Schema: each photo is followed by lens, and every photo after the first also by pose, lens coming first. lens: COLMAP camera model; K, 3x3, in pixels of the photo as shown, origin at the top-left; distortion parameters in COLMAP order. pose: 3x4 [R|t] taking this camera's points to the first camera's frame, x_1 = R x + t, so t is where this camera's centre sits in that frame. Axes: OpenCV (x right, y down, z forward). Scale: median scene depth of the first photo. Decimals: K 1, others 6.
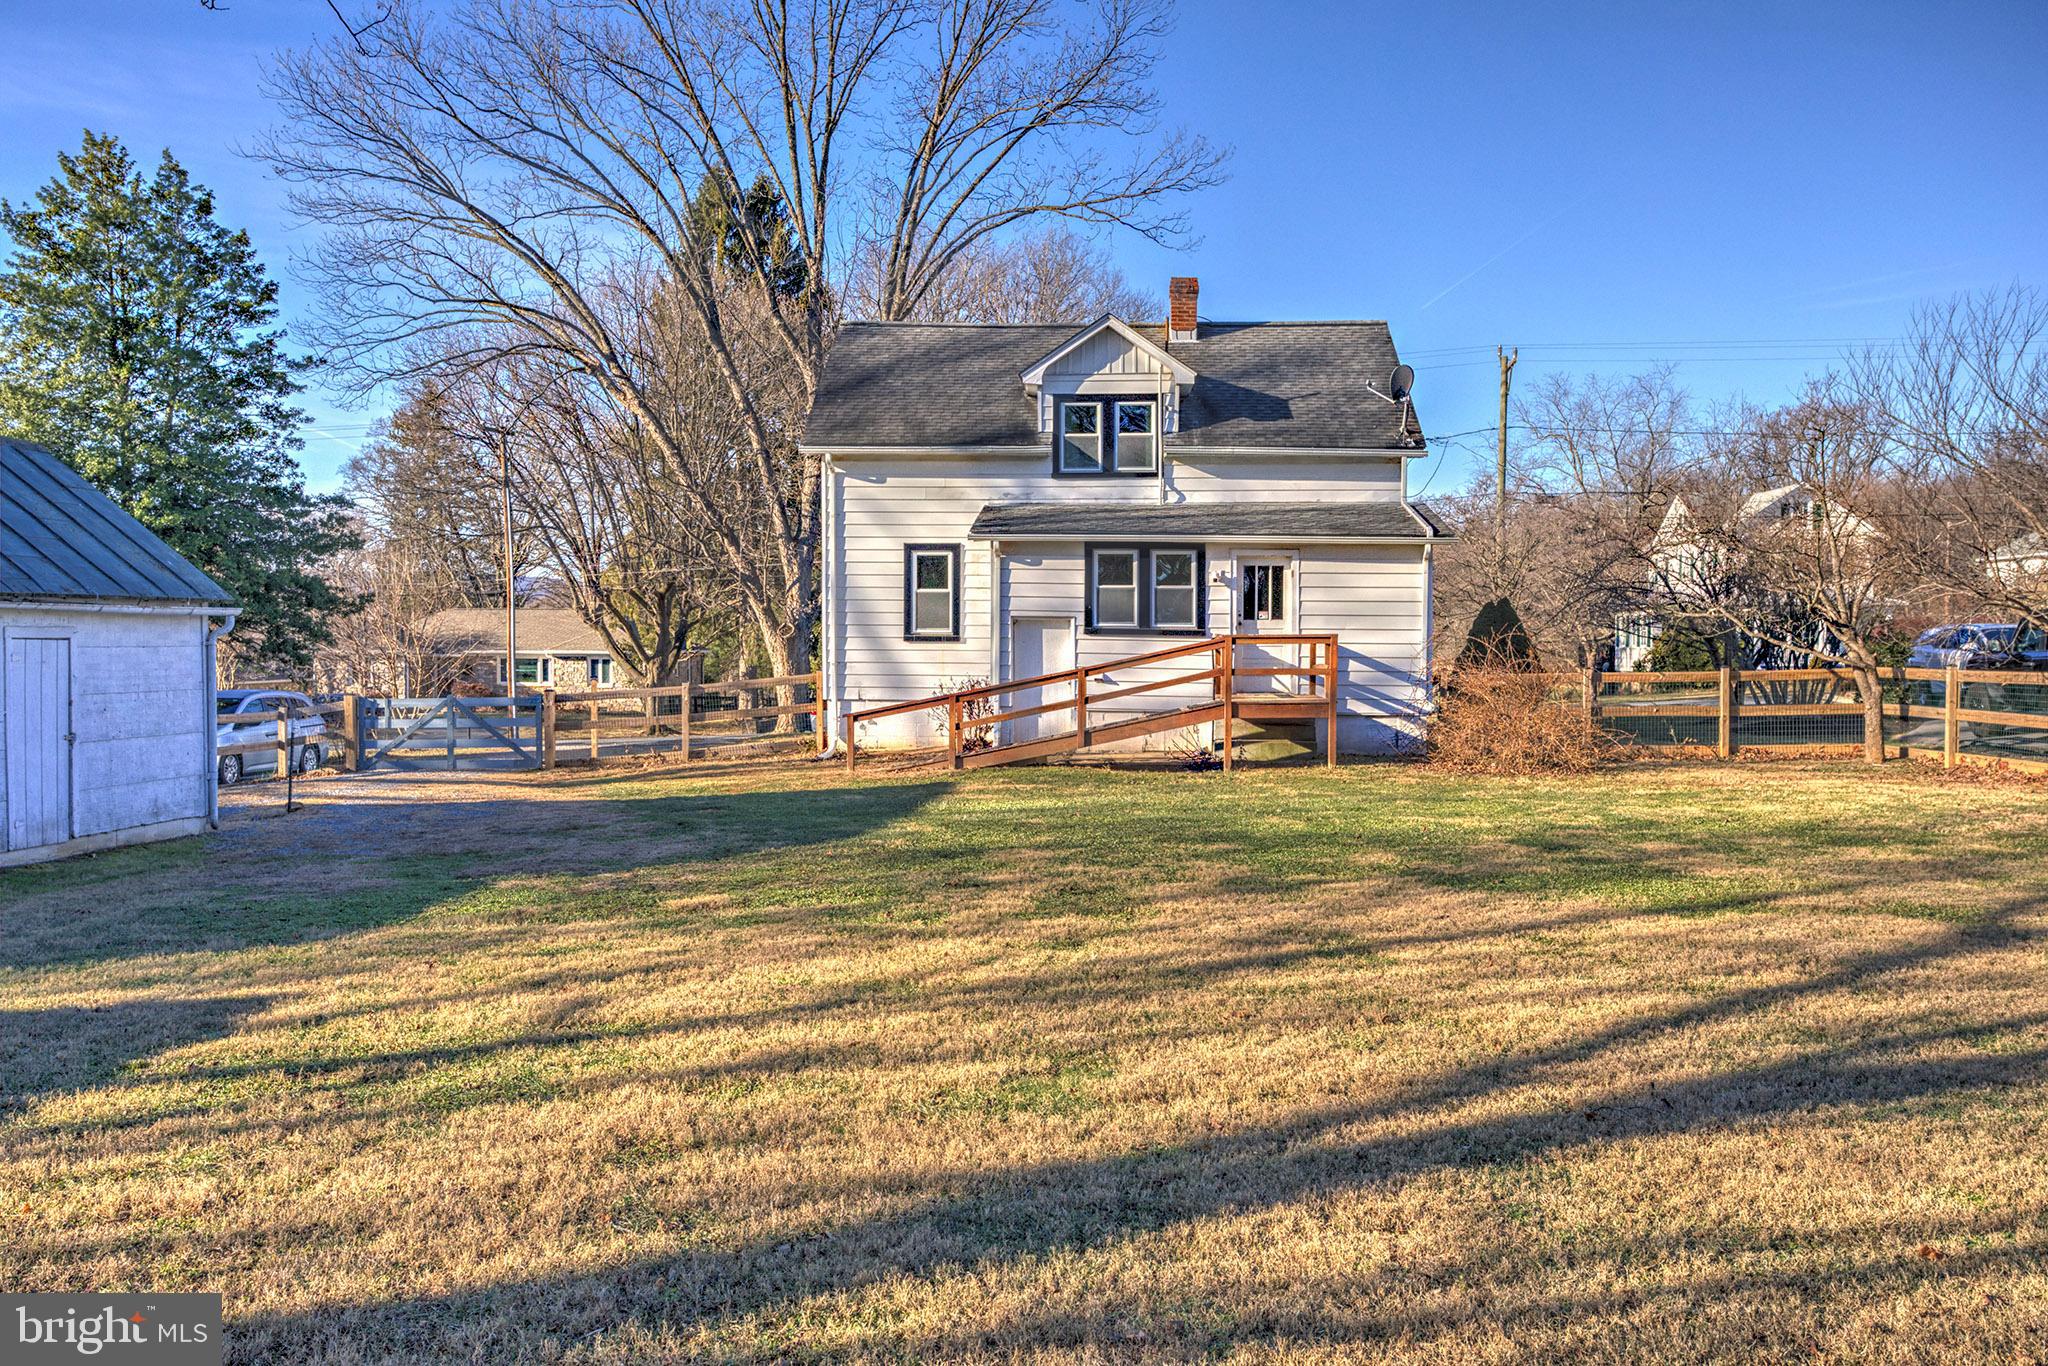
lens RADIAL K [[1760.5, 0, 1031.8], [0, 1760.5, 681.5], [0, 0, 1]] dist [0.002452, 0.013171]
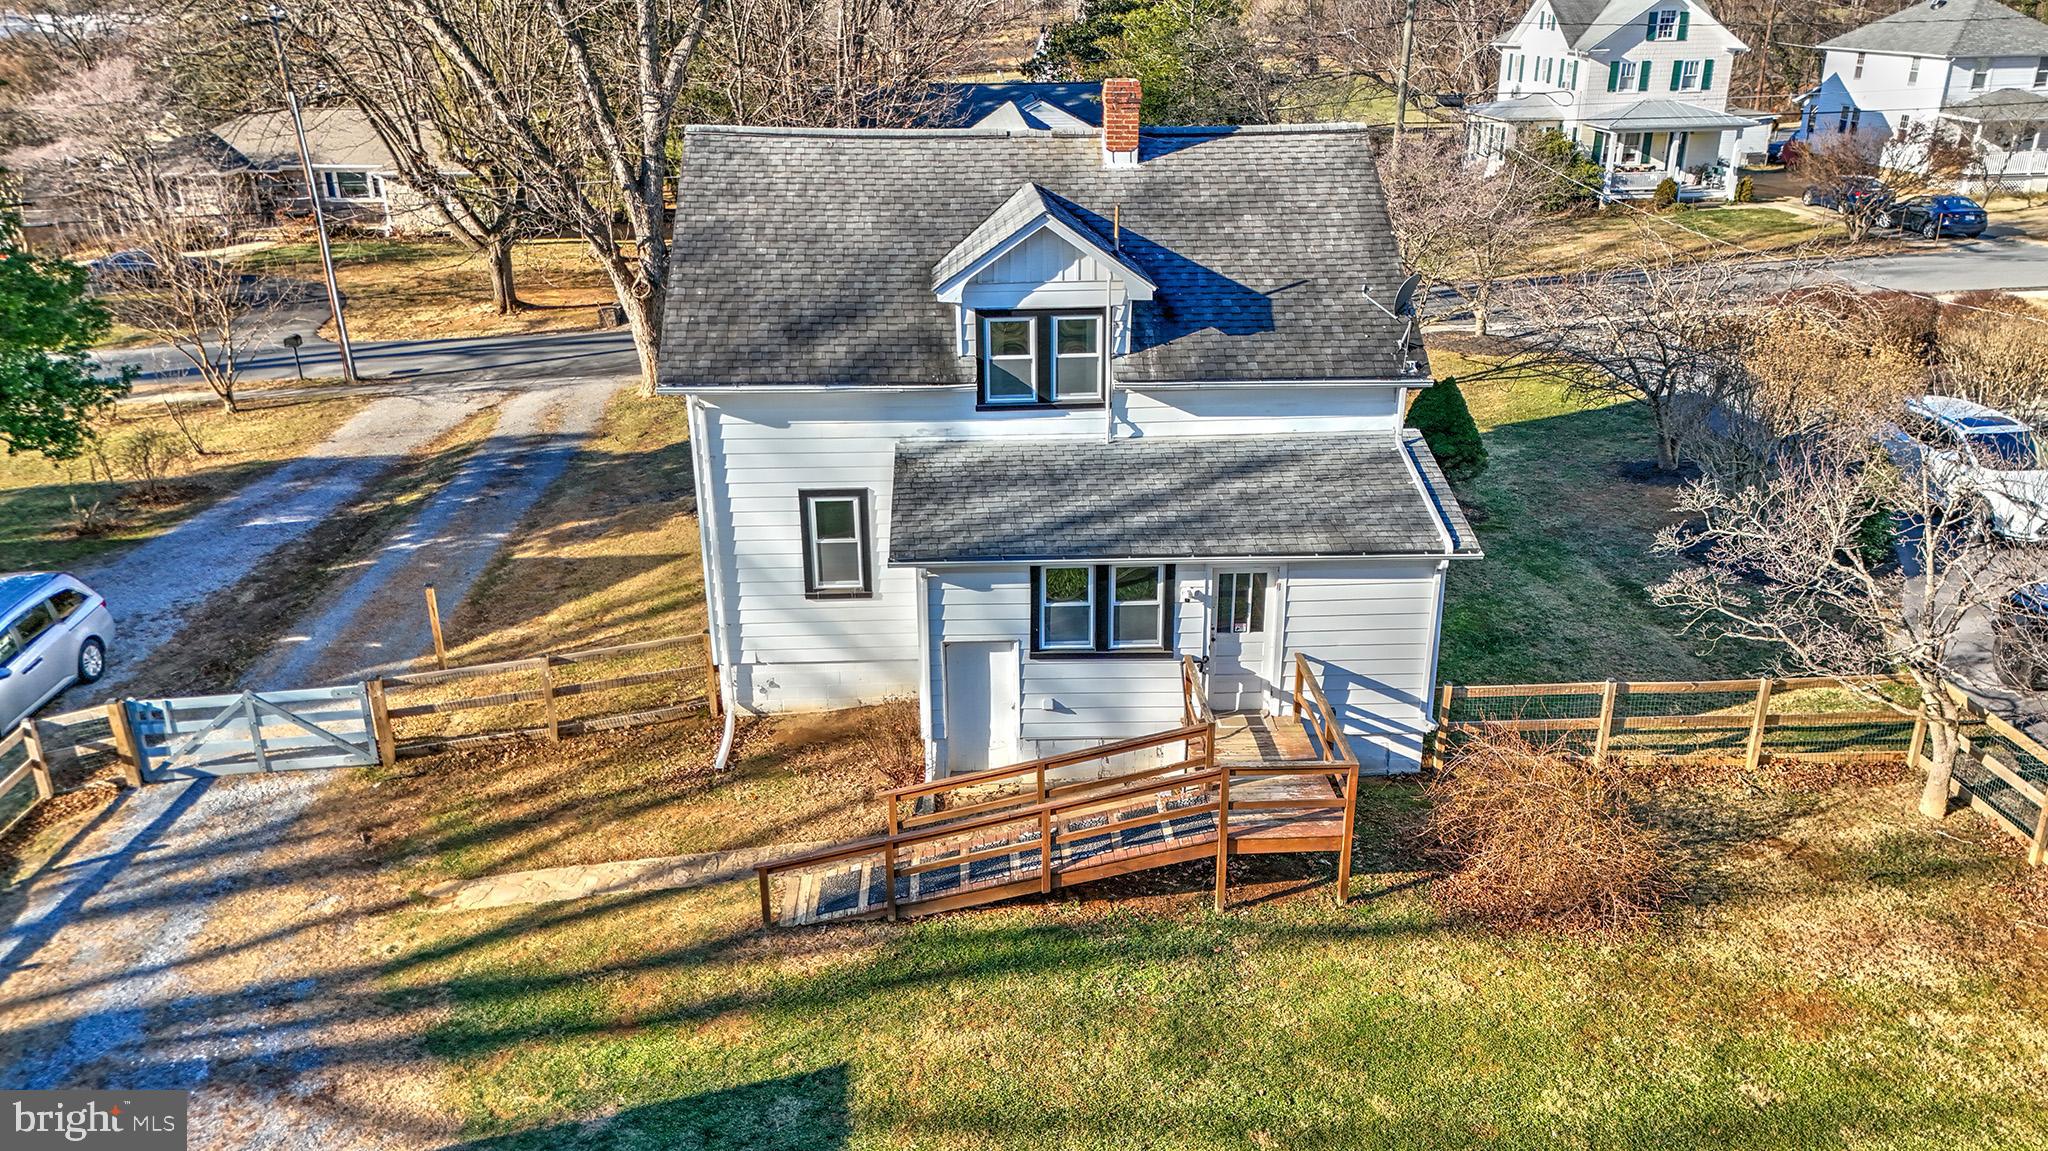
lens RADIAL K [[1526.7, 0, 1027.0], [0, 1526.7, 586.3], [0, 0, 1]] dist [0.086910, -0.050071]
pose [[0.994950, -0.046250, 0.089079, -0.032228], [0.011120, 0.932837, 0.360128, -0.296436], [-0.099752, -0.357319, 0.928640, 0.309823]]
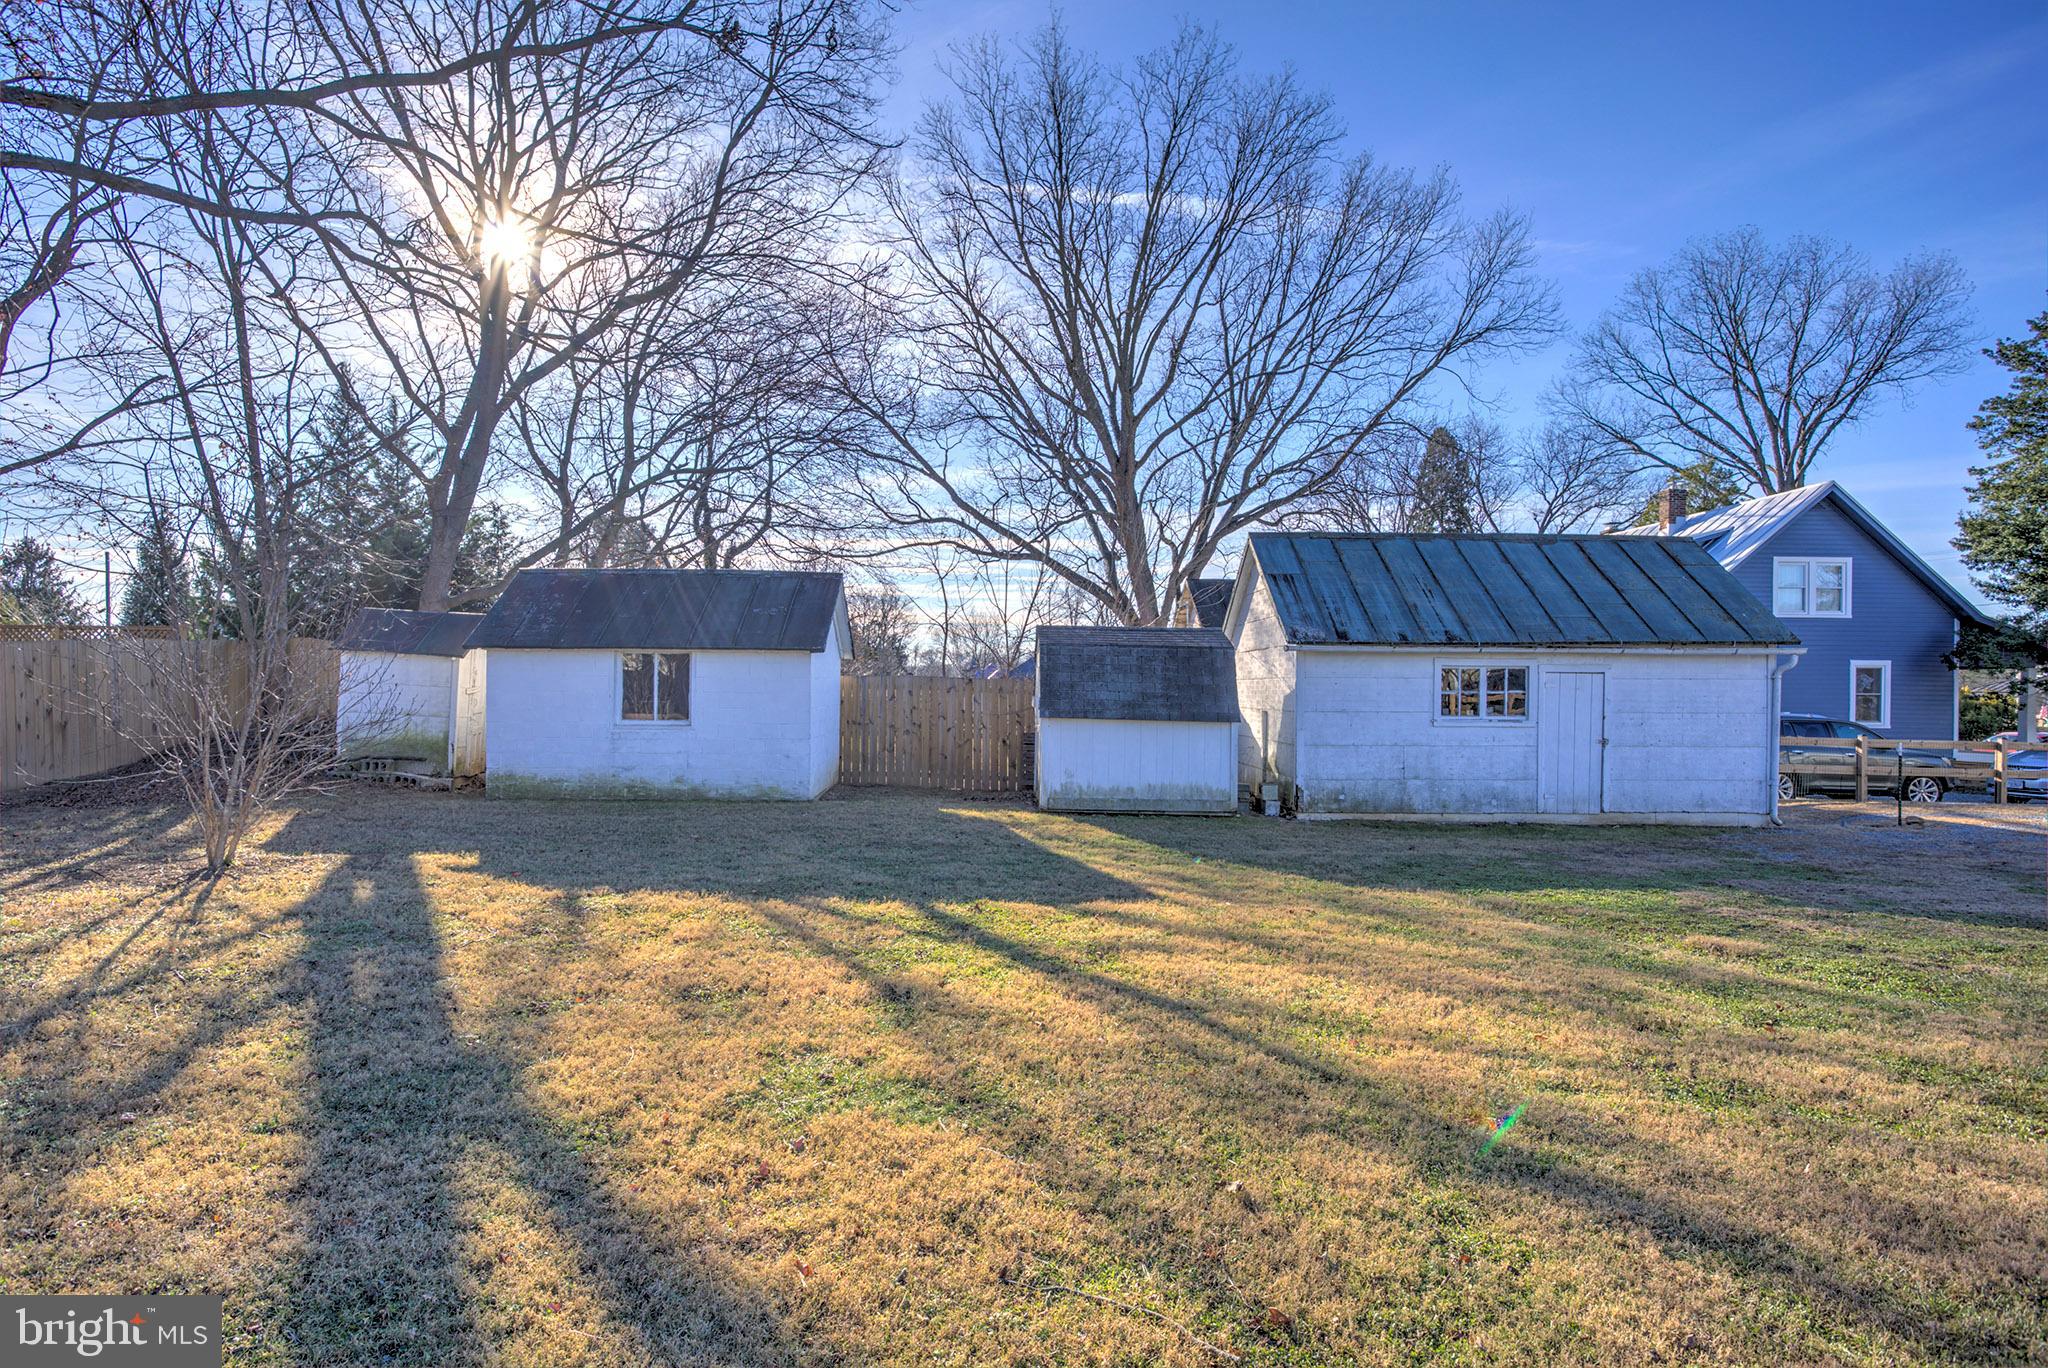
lens RADIAL K [[1061.0, 0, 981.8], [0, 1061.0, 685.6], [0, 0, 1]] dist [-0.005864, 0.002312]
pose [[0.098330, 0.008316, -0.995119, 0.146324], [-0.029704, 0.999544, 0.005418, -0.001868], [0.994710, 0.029027, 0.098532, 0.233719]]
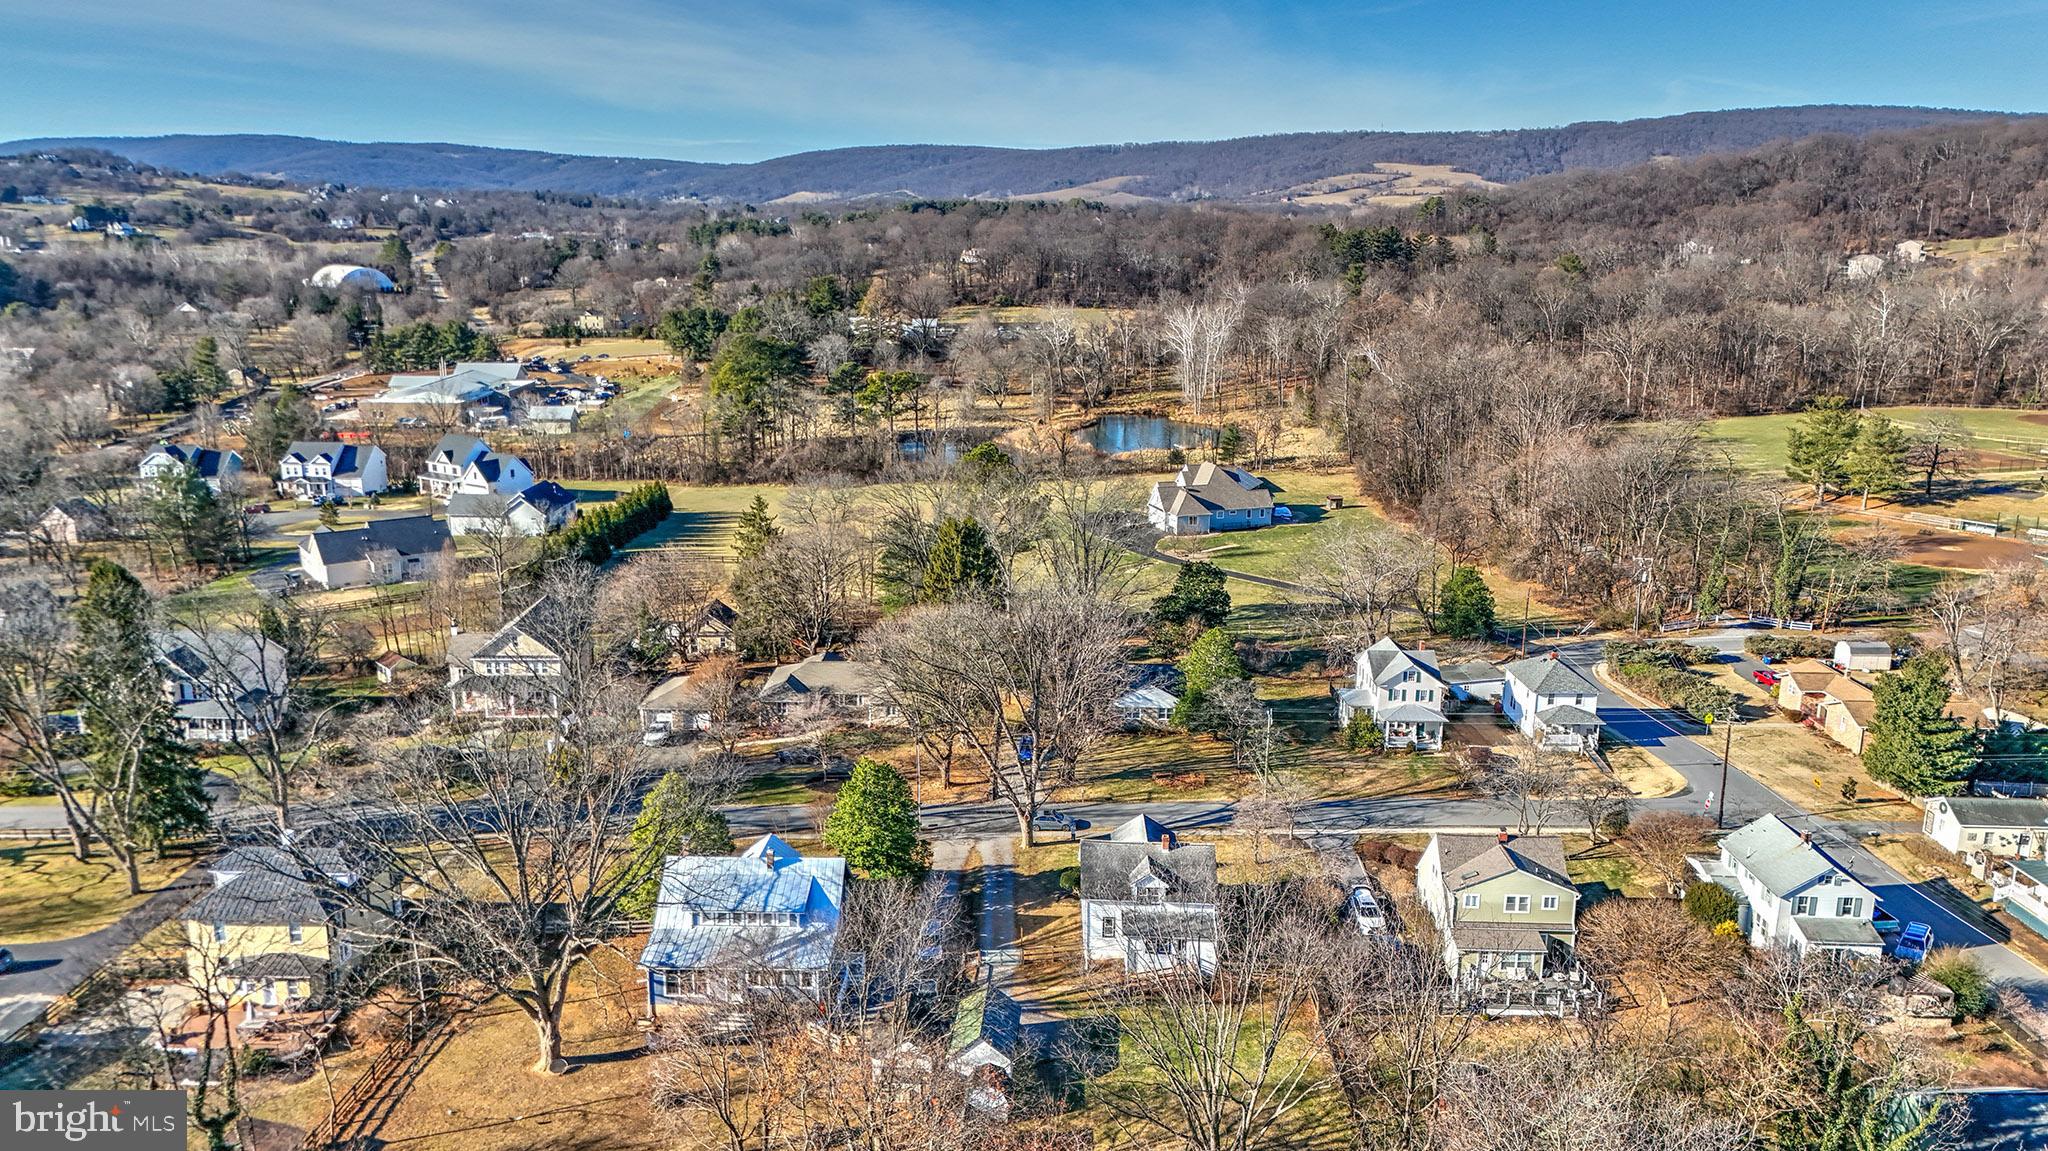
lens RADIAL K [[1526.7, 0, 1020.4], [0, 1526.7, 579.5], [0, 0, 1]] dist [0.086910, -0.050071]
pose [[0.999728, 0.002606, 0.023178, -0.376154], [-0.007740, 0.974490, 0.224299, -1.786525], [-0.022003, -0.224417, 0.974245, -2.586619]]
